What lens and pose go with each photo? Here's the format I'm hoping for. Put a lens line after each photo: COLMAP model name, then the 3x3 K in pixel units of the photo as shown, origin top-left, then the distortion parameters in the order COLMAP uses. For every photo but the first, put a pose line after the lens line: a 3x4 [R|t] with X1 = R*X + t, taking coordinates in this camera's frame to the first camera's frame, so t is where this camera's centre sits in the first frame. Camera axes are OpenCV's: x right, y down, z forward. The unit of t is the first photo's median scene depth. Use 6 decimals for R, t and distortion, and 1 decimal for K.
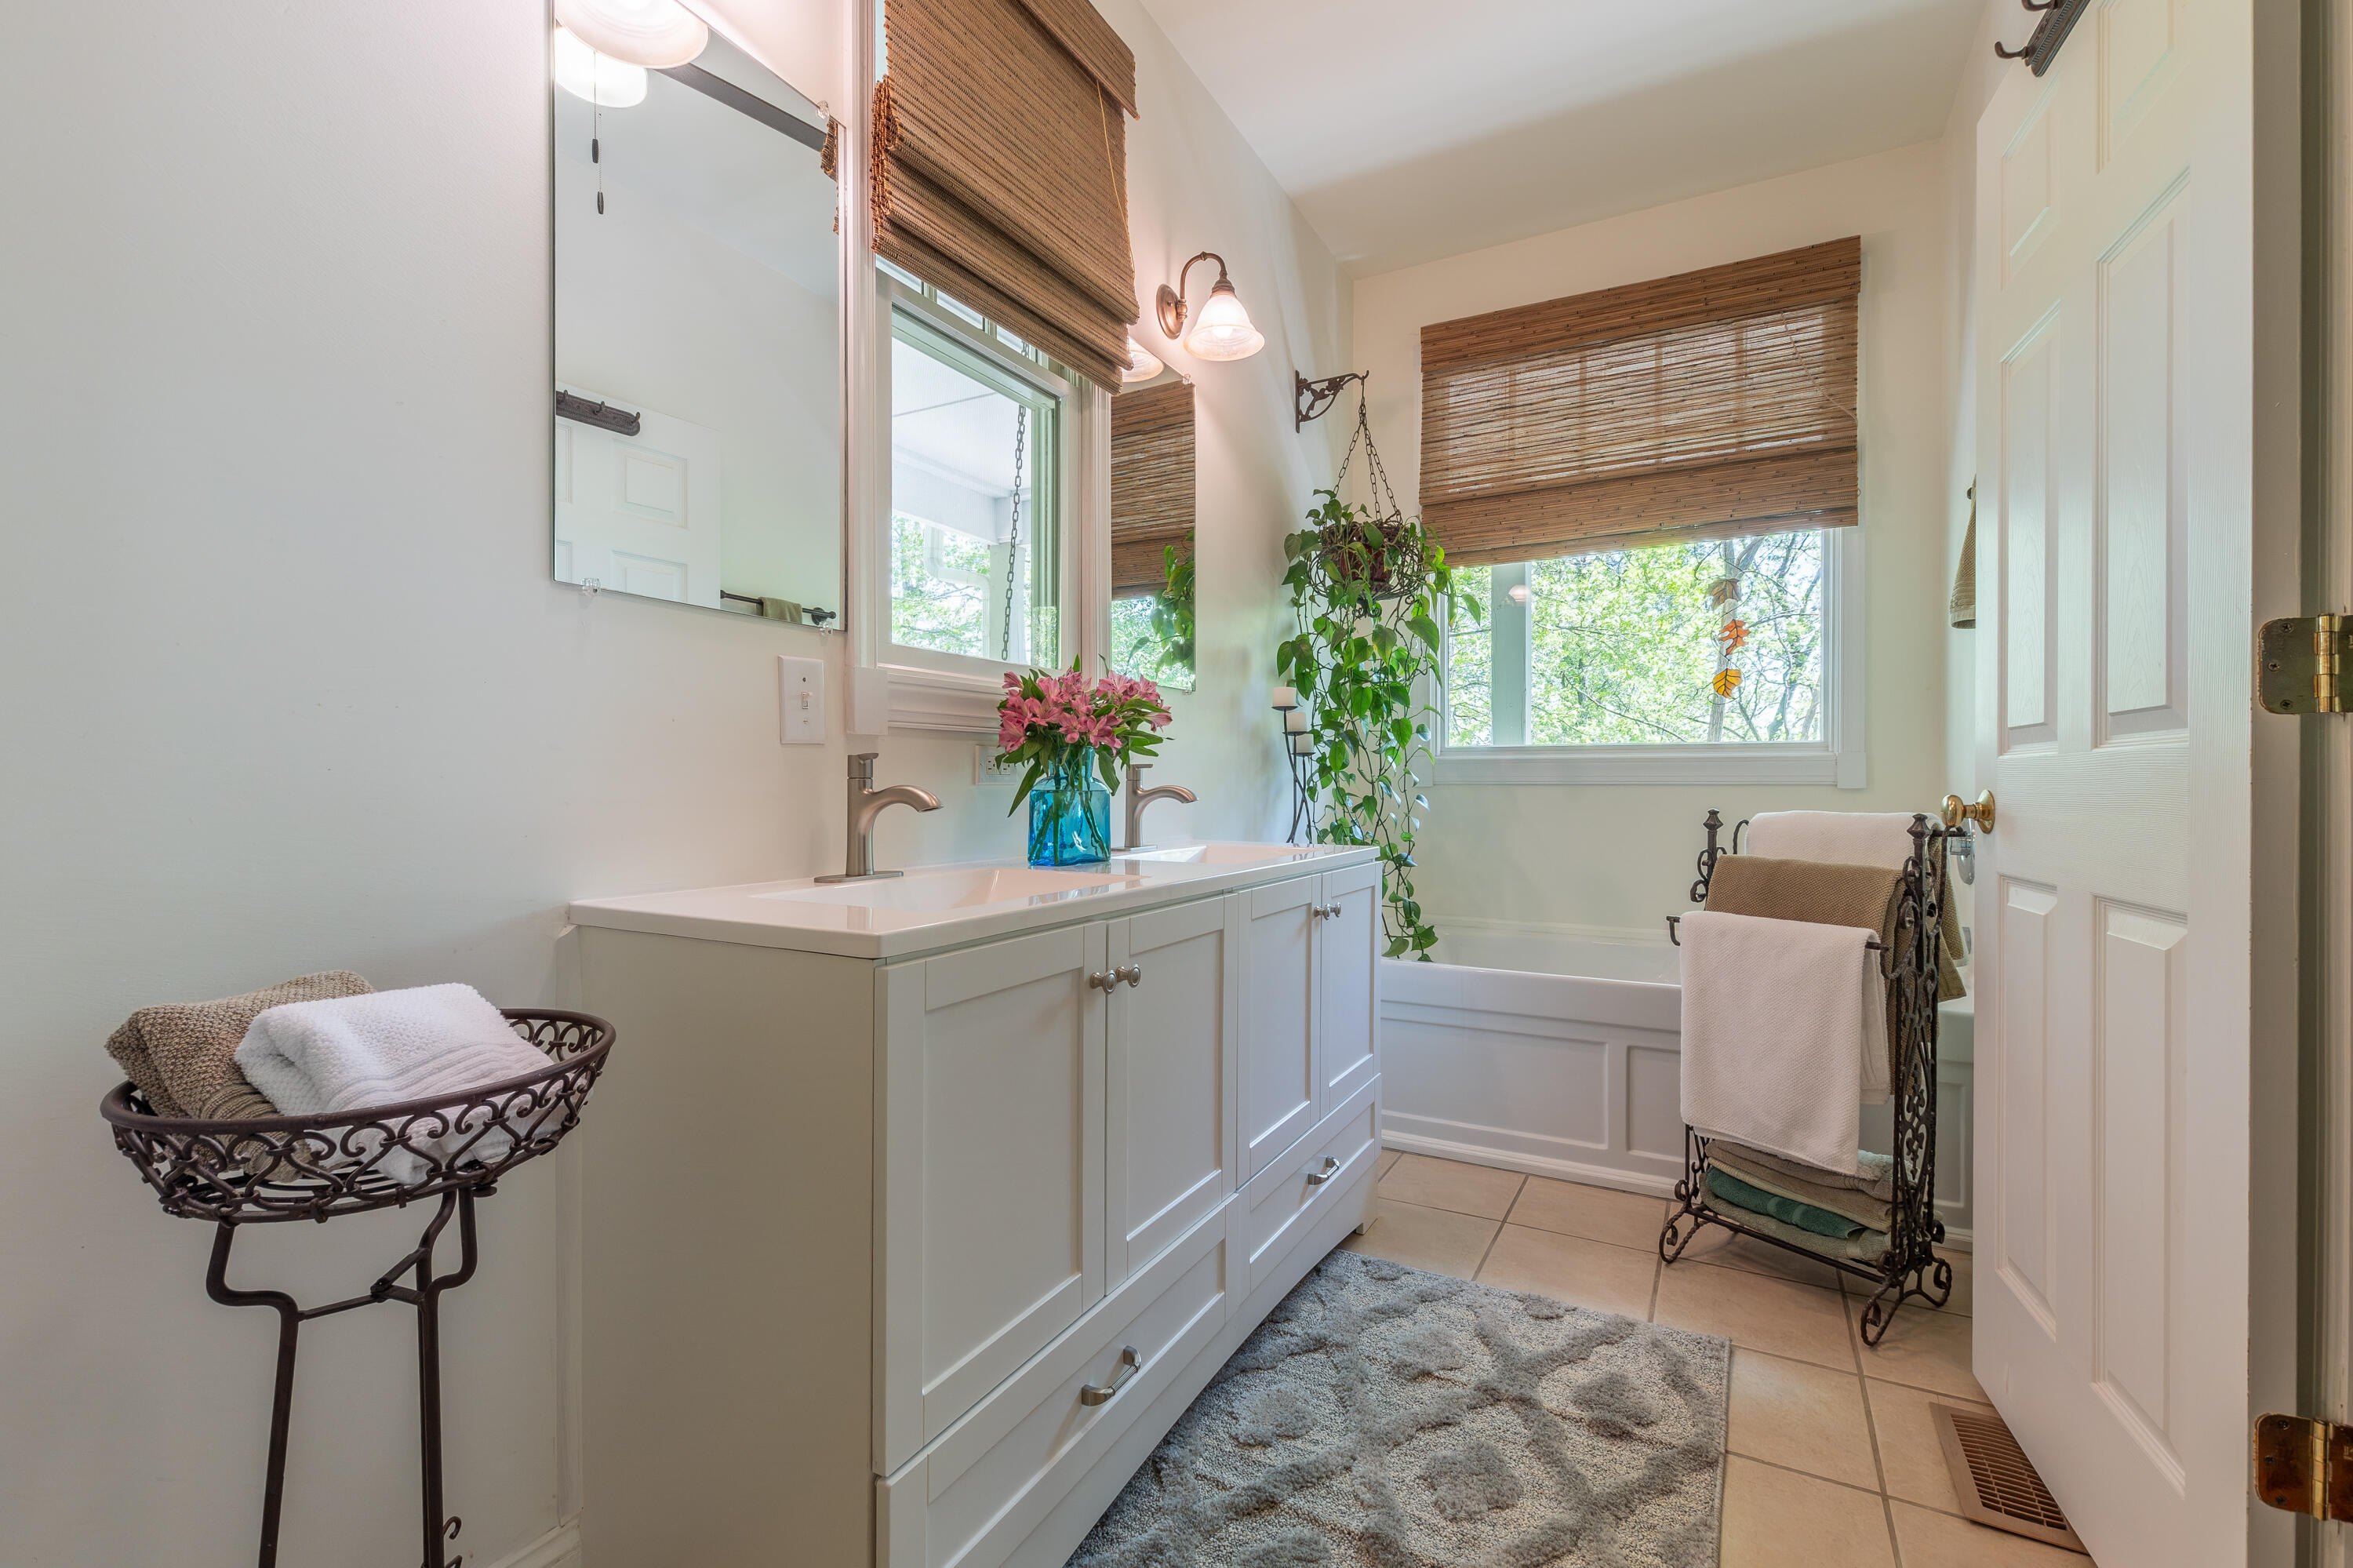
lens RADIAL K [[1014.6, 0, 1176.5], [0, 1014.6, 784.0], [0, 0, 1]] dist [-0.004120, -0.004211]
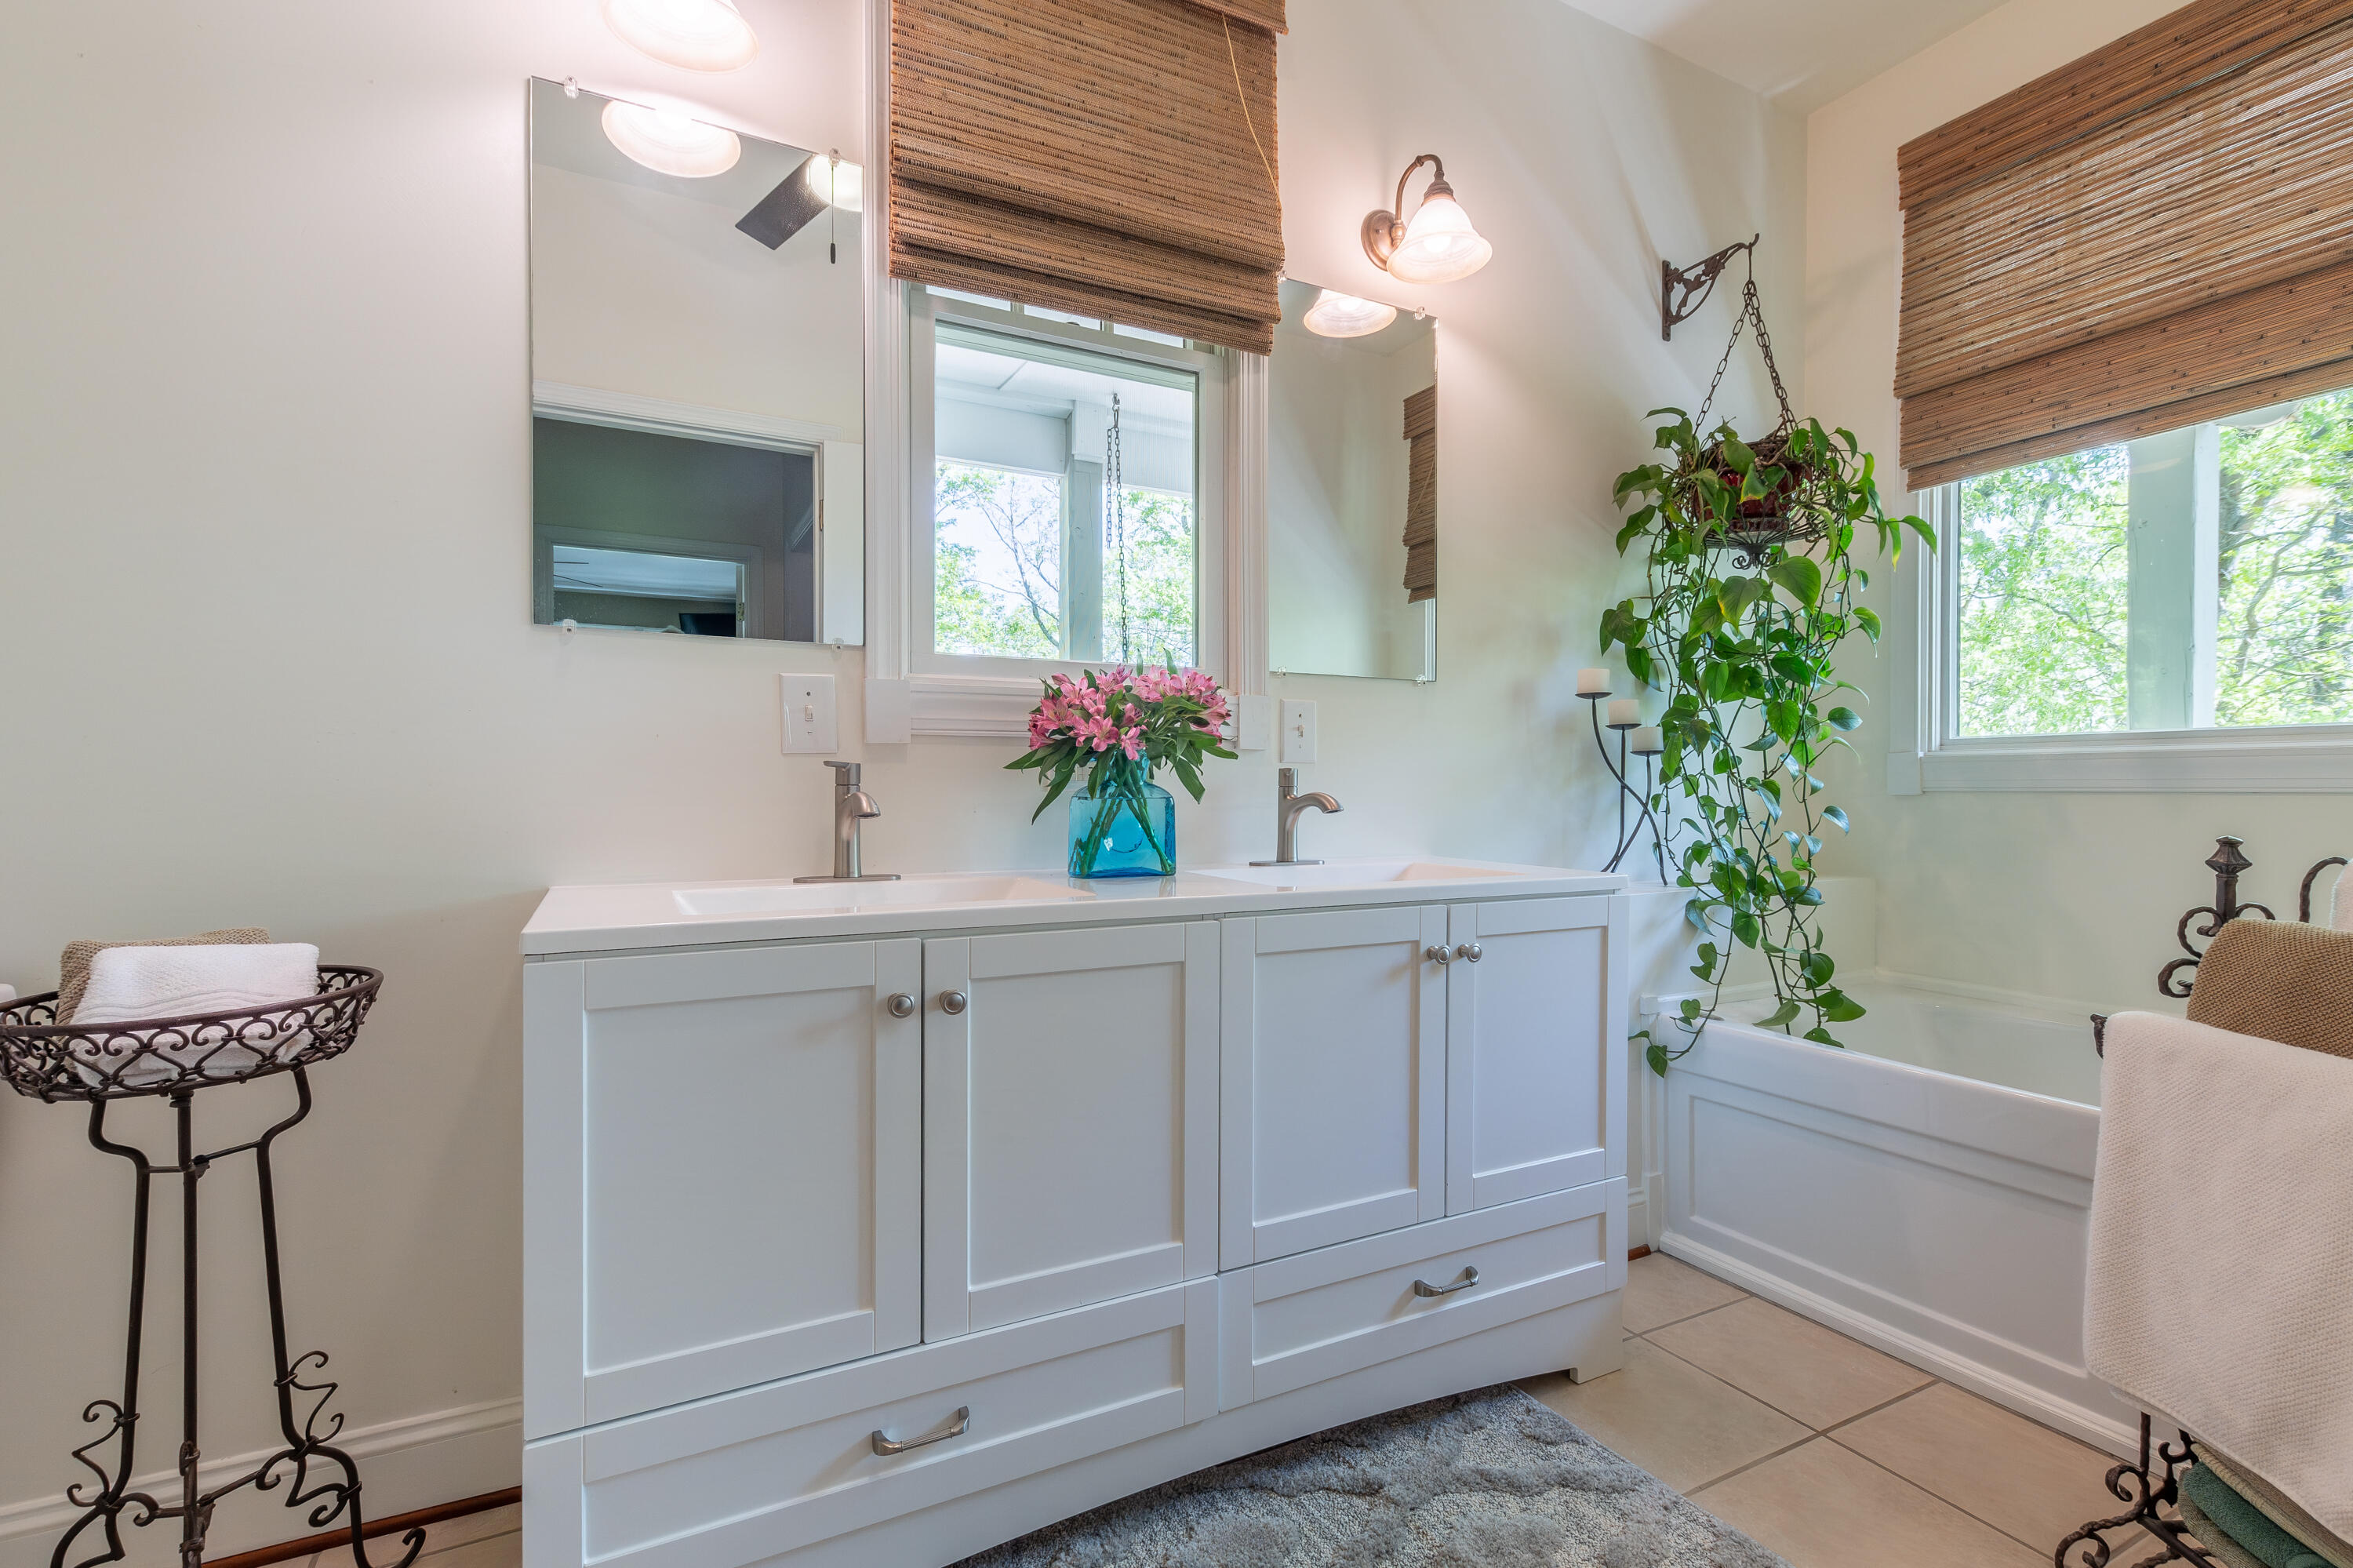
lens RADIAL K [[1021.2, 0, 1137.0], [0, 1021.2, 798.7], [0, 0, 1]] dist [-0.003288, -0.001622]
pose [[0.827868, 0.004756, -0.560903, 0.266339], [-0.000772, 0.999973, 0.007339, 0.000162], [0.560923, -0.005643, 0.827849, 0.145223]]
